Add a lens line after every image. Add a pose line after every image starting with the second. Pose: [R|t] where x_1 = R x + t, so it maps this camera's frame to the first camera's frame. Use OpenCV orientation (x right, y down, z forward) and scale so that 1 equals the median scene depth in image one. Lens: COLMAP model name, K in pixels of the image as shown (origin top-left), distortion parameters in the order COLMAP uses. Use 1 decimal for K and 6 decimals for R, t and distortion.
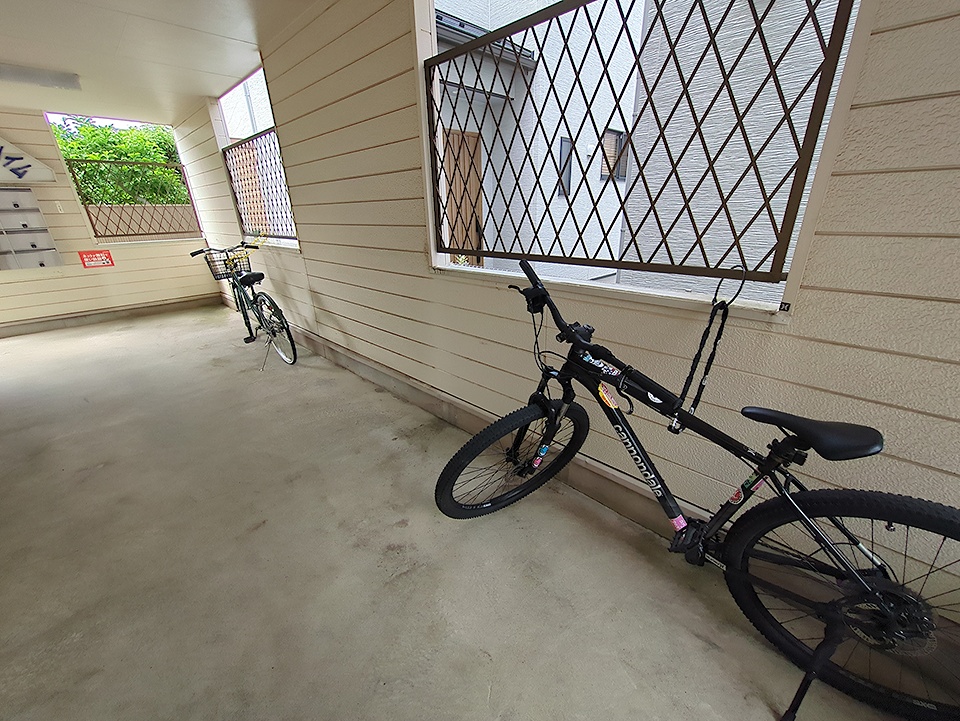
lens RADIAL K [[382.2, 0, 481.5], [0, 382.2, 359.4], [0, 0, 1]] dist [-0.002622, 0.001151]
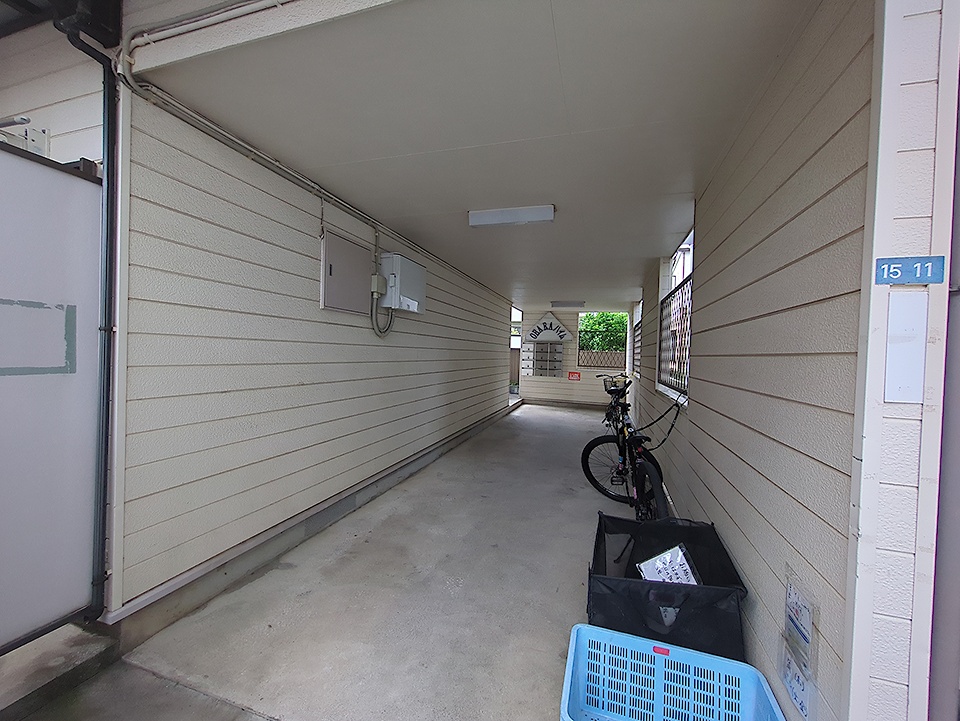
lens RADIAL K [[382.2, 0, 481.7], [0, 382.2, 358.4], [0, 0, 1]] dist [-0.002622, 0.001151]
pose [[0.437708, 0.057936, -0.897249, 0.681365], [-0.383003, 0.914868, -0.127768, 0.112741], [0.813462, 0.399574, 0.422634, -0.329748]]
